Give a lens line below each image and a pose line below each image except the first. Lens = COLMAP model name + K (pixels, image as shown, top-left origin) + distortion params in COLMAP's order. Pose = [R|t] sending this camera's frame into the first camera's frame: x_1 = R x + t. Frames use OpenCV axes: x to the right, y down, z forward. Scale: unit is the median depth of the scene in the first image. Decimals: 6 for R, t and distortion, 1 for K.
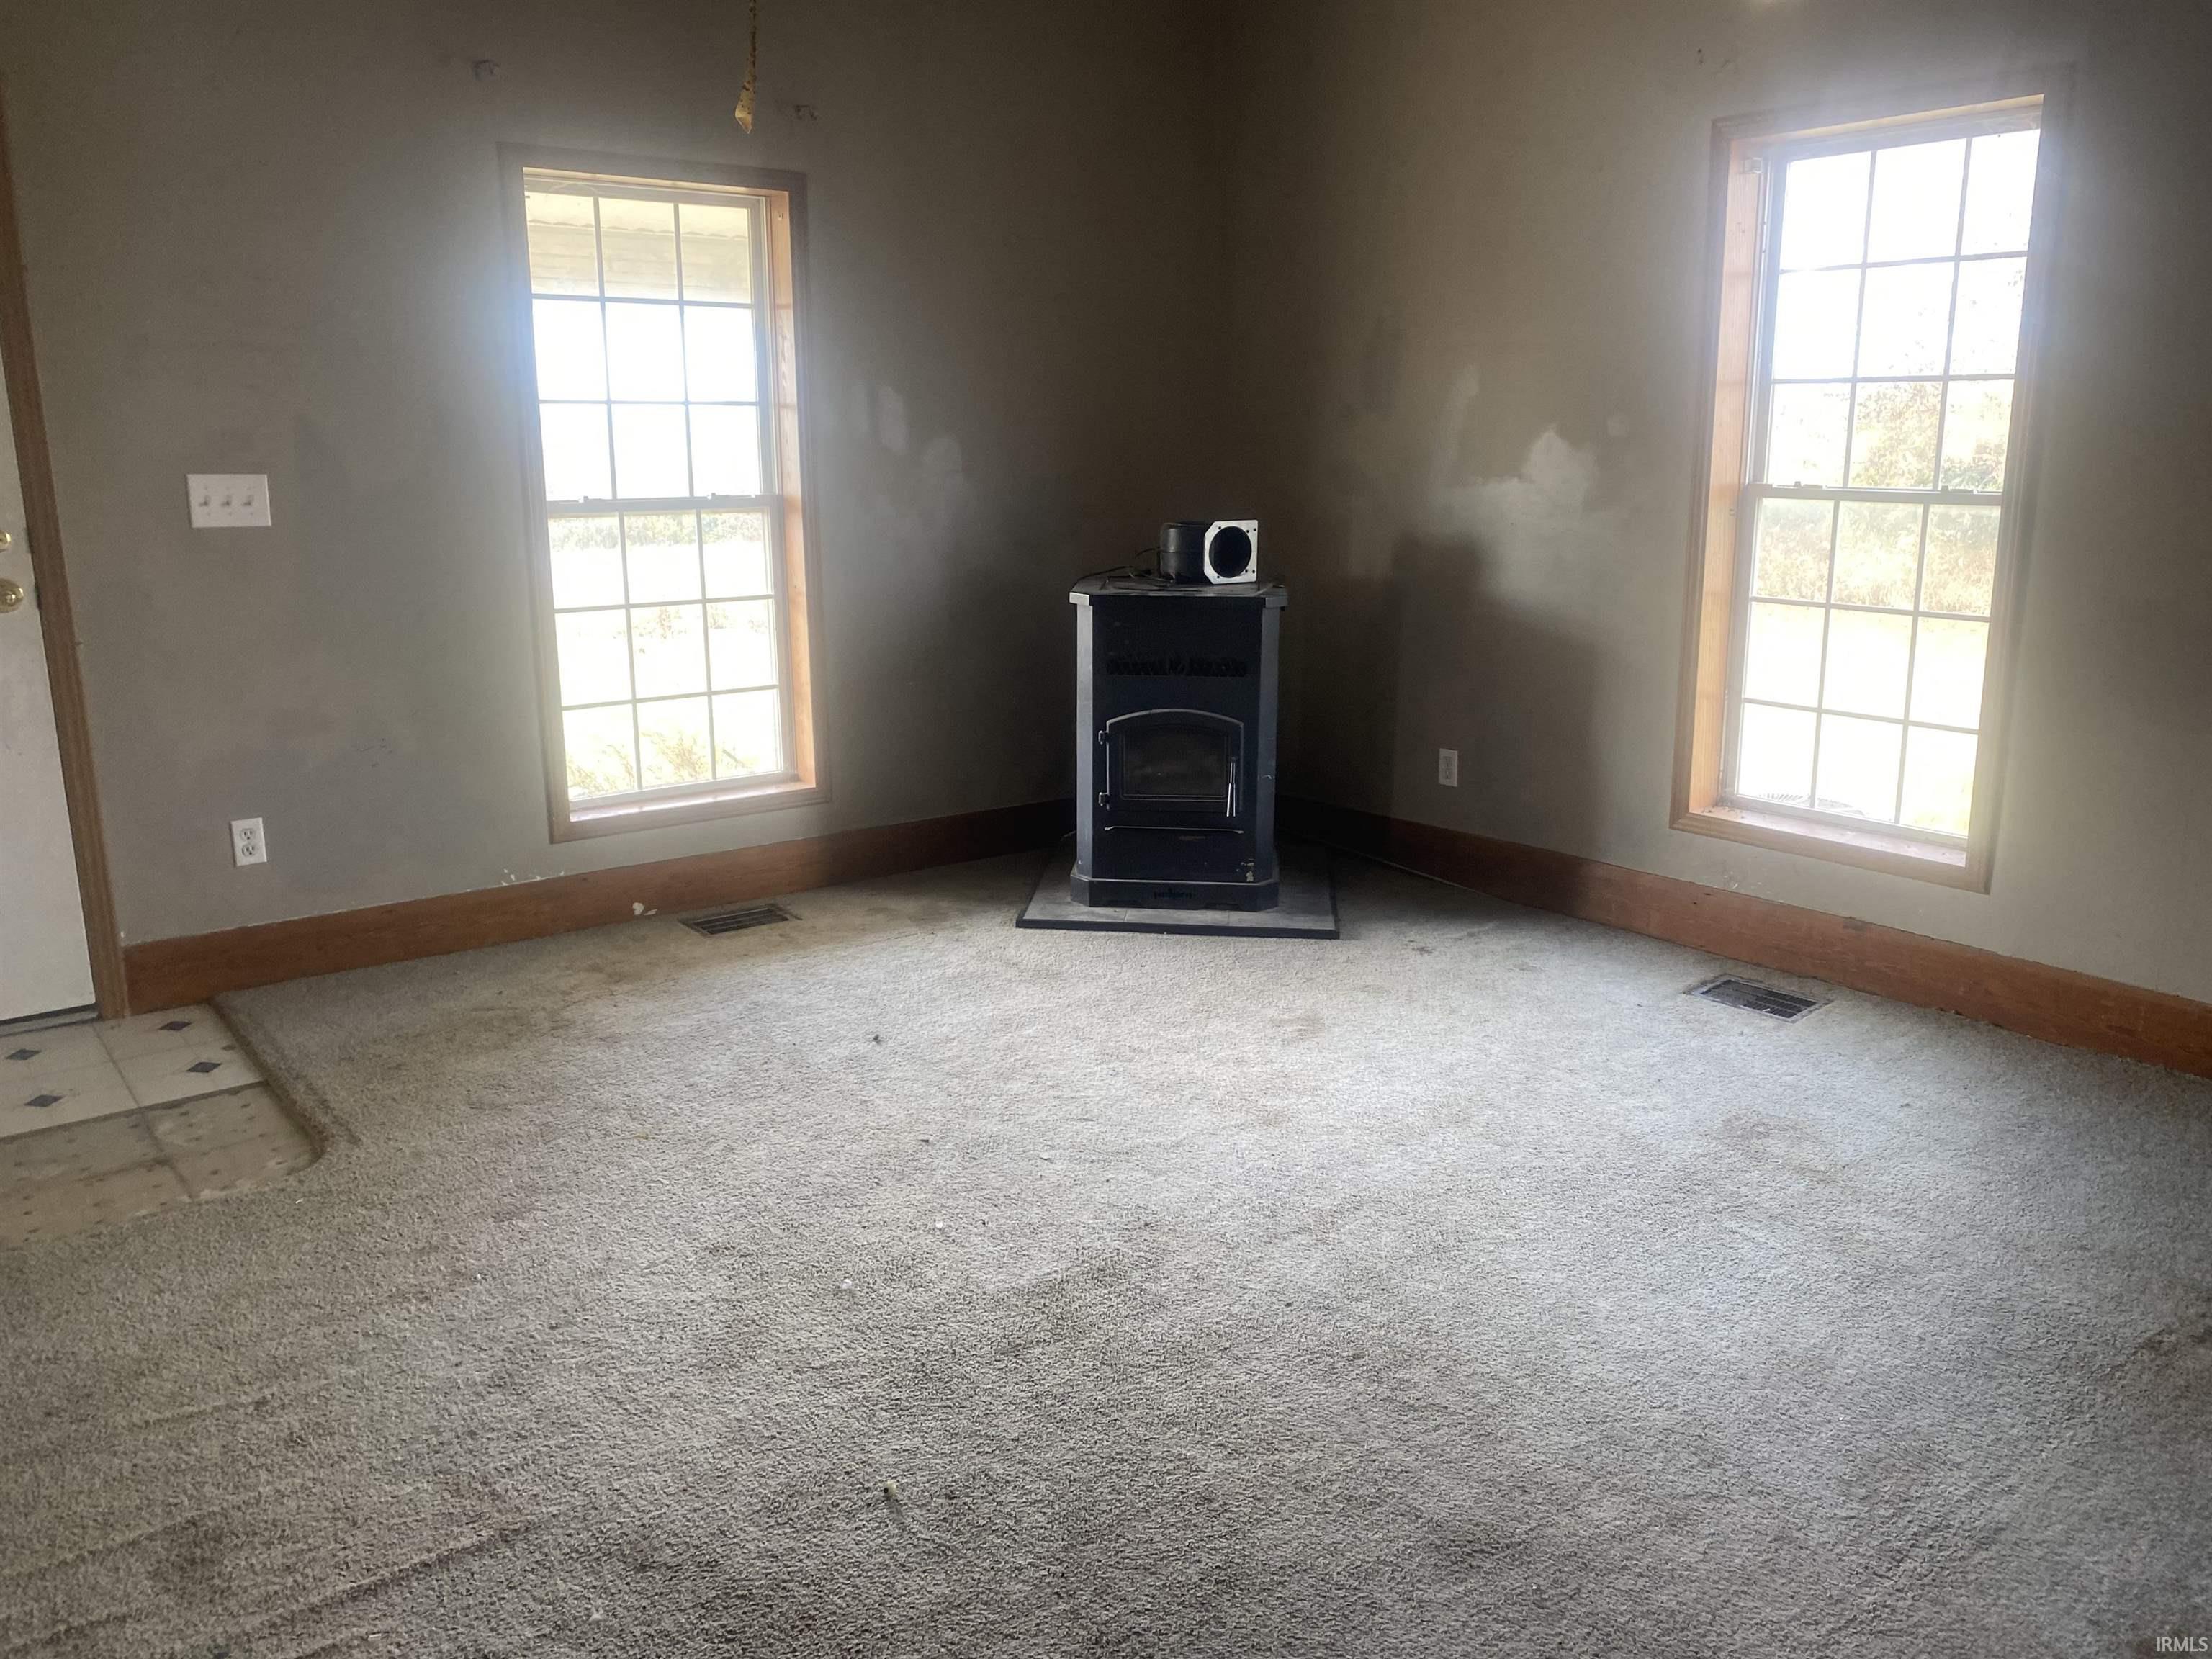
lens RADIAL K [[1710.3, 0, 1121.7], [0, 1710.3, 826.8], [0, 0, 1]] dist [0.017057, -0.003889]
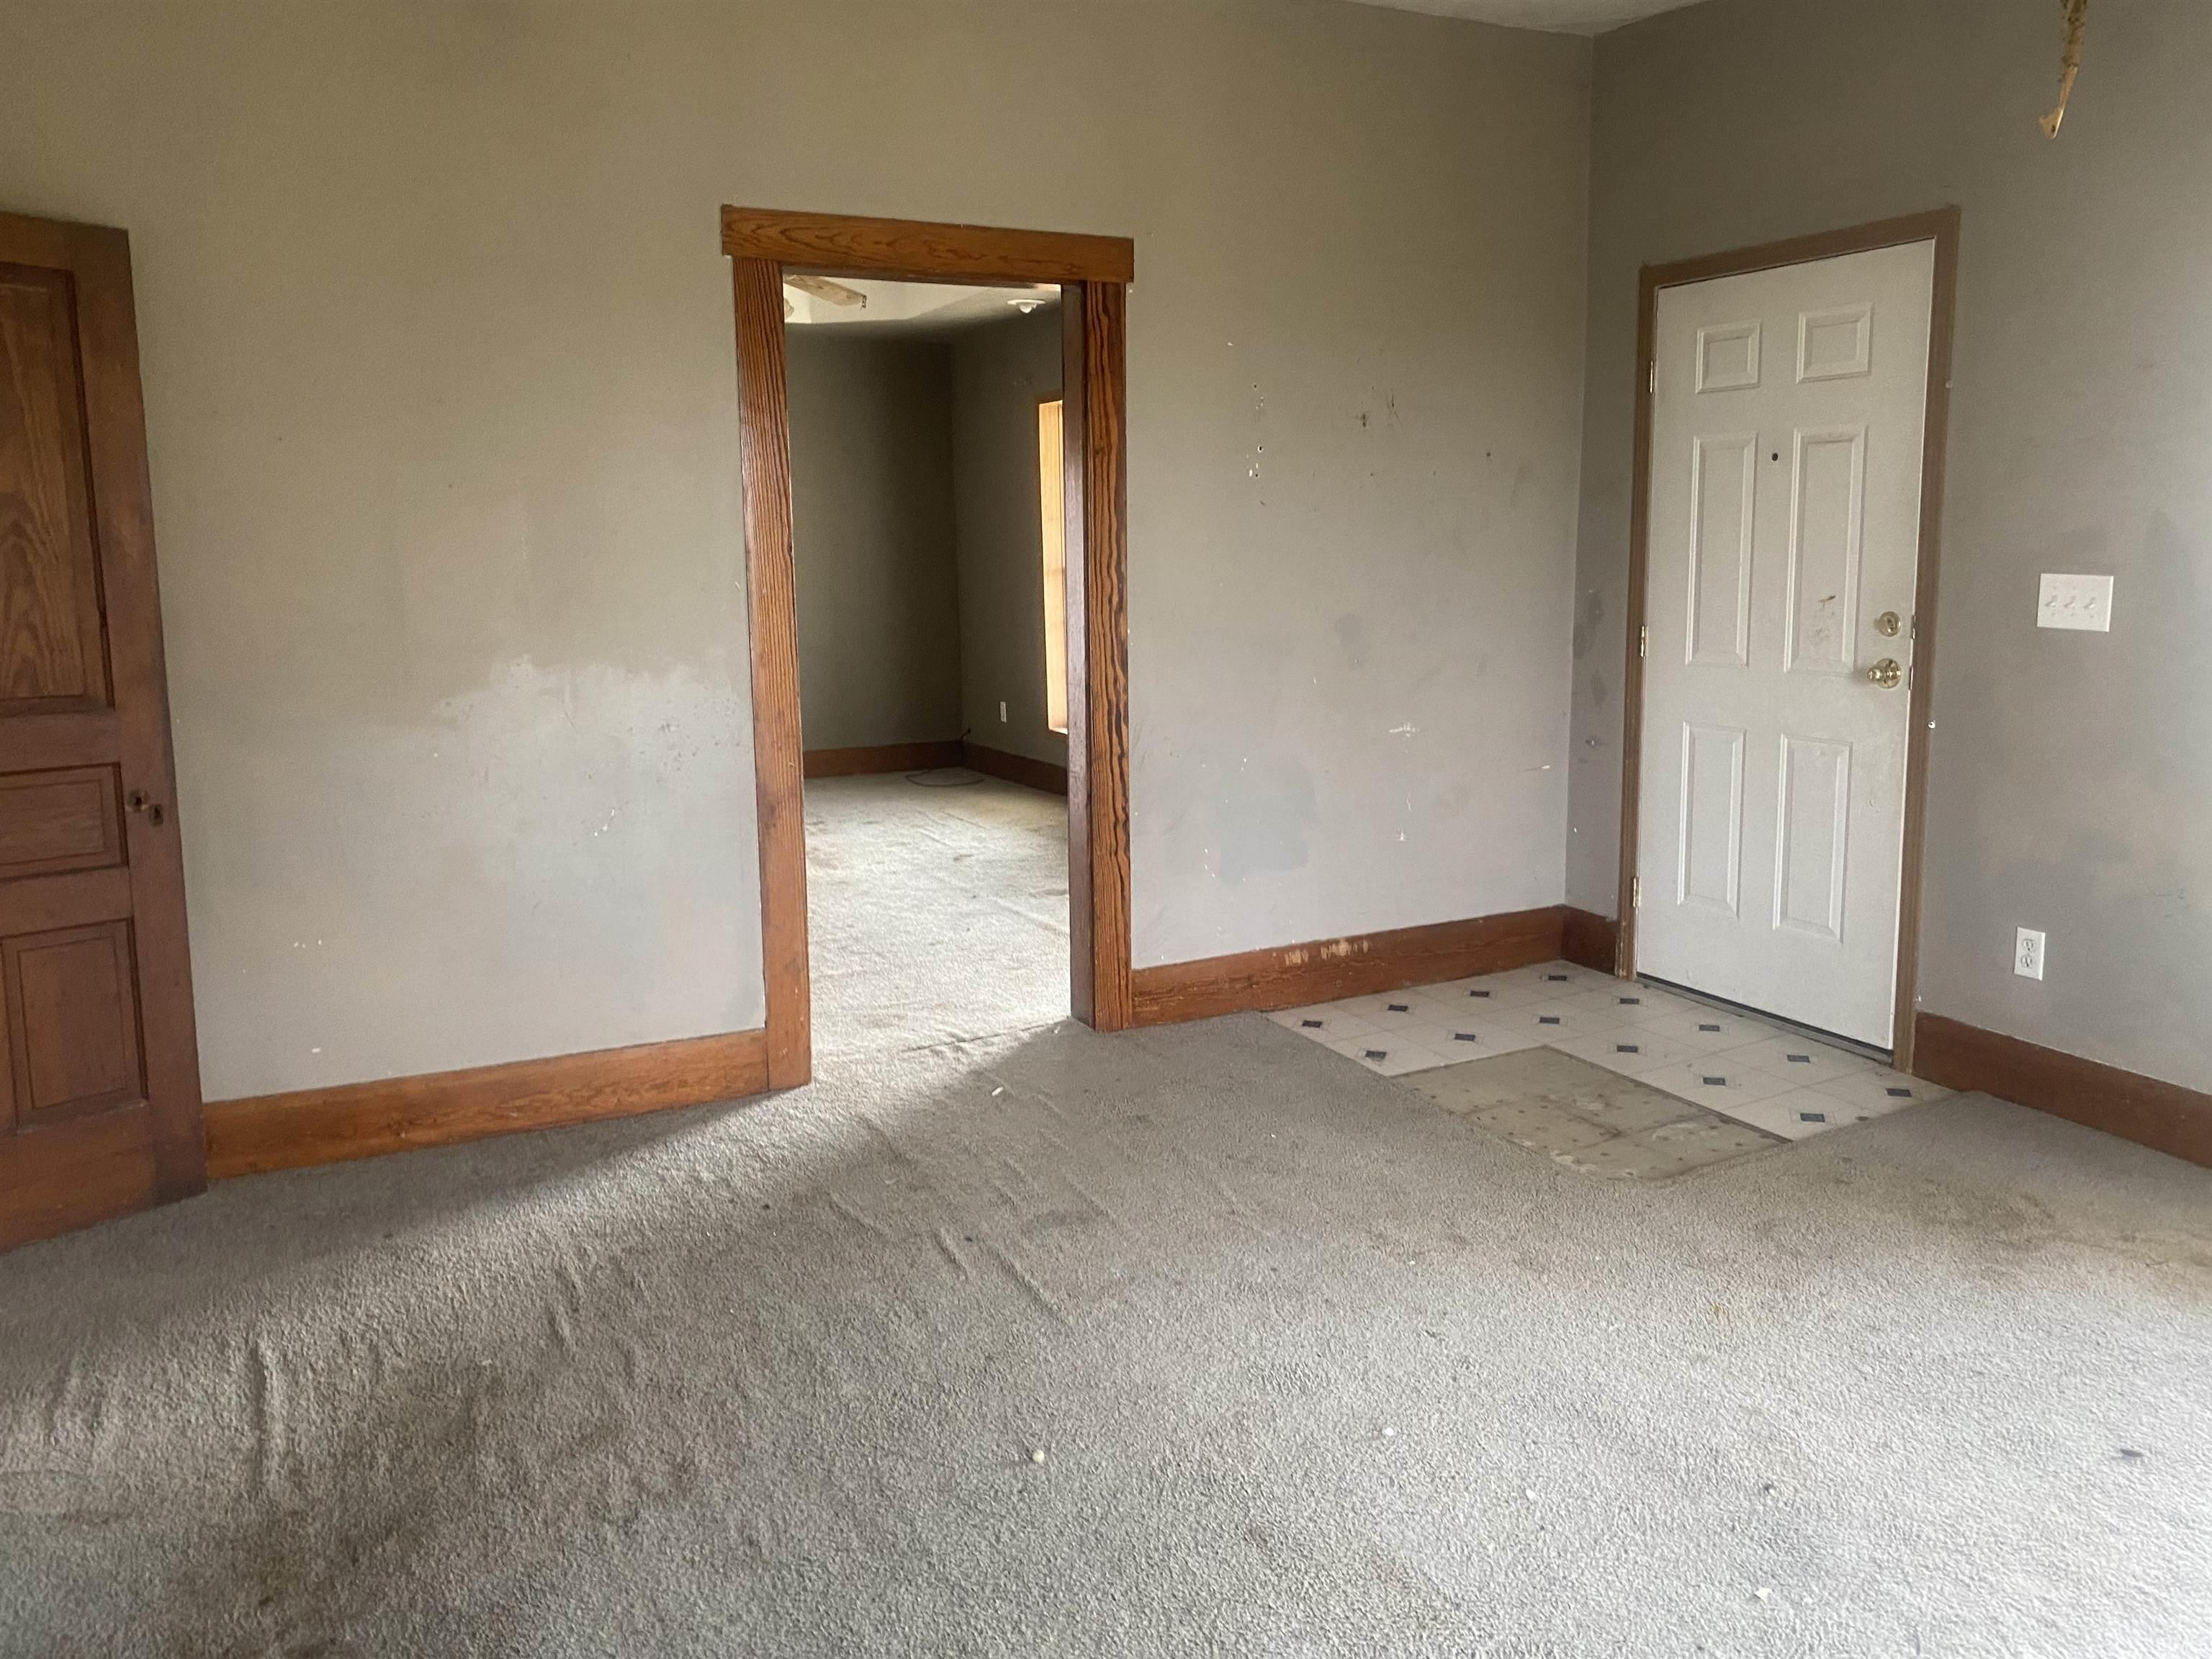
lens RADIAL K [[1710.3, 0, 1124.7], [0, 1710.3, 817.6], [0, 0, 1]] dist [0.017057, -0.003889]
pose [[-0.212746, 0.164293, -0.963196, 0.572346], [-0.215324, 0.953647, 0.210224, -0.175539], [0.953087, 0.252123, -0.167508, 0.743888]]
